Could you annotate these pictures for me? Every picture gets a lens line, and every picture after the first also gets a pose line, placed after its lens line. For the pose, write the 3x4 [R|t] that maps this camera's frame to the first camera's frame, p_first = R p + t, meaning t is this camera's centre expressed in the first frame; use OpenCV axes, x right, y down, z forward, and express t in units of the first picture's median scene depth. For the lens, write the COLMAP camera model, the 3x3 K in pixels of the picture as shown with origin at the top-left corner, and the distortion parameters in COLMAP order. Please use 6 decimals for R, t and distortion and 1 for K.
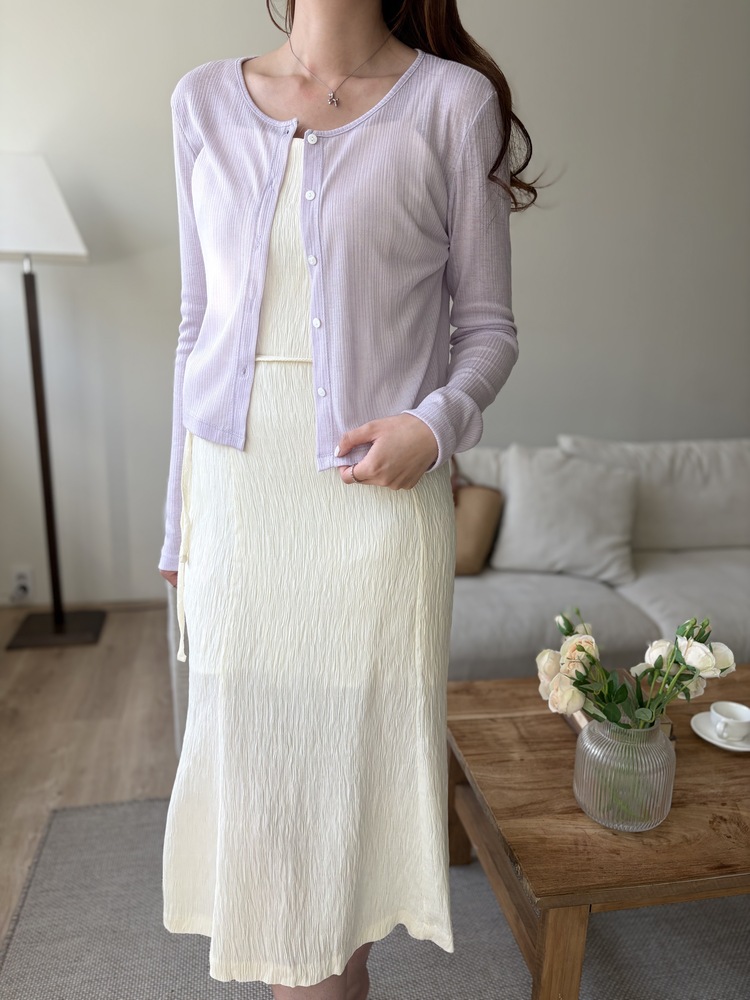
lens RADIAL K [[748.0, 0, 375.0], [0, 748.0, 500.0], [0, 0, 1]] dist [0.005385, -0.007728]
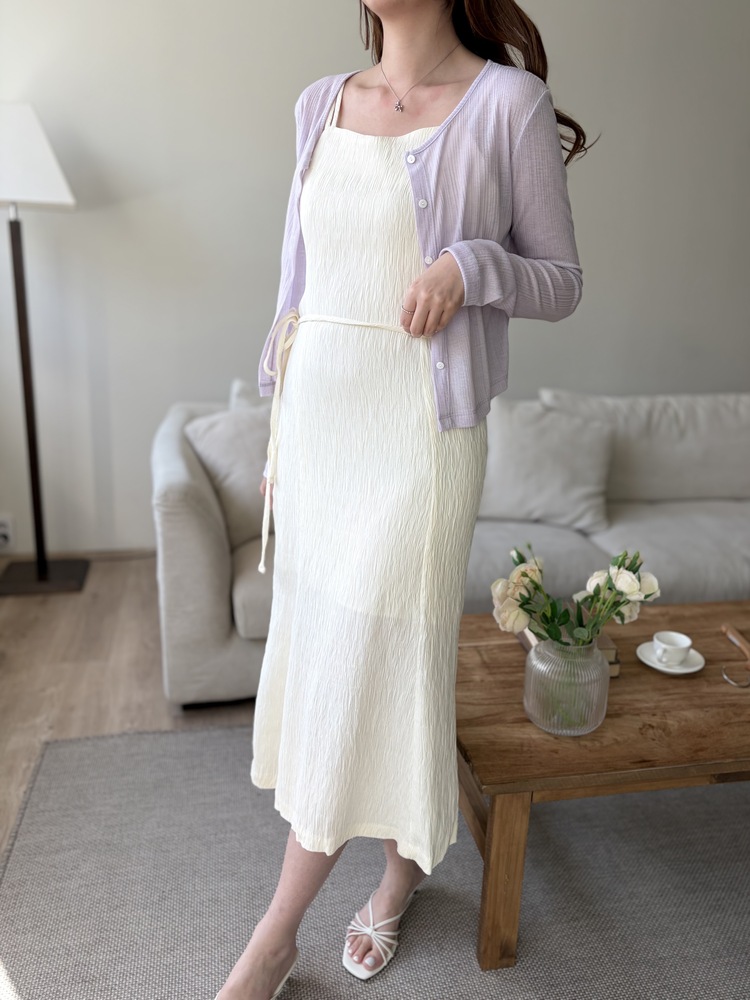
lens RADIAL K [[803.3, 0, 403.2], [0, 803.3, 462.4], [0, 0, 1]] dist [0.009371, 0.000494]
pose [[0.999096, 0.007829, 0.041777, 0.024363], [-0.008245, 0.999918, 0.009786, 0.010095], [-0.041697, -0.010121, 0.999079, -0.175373]]
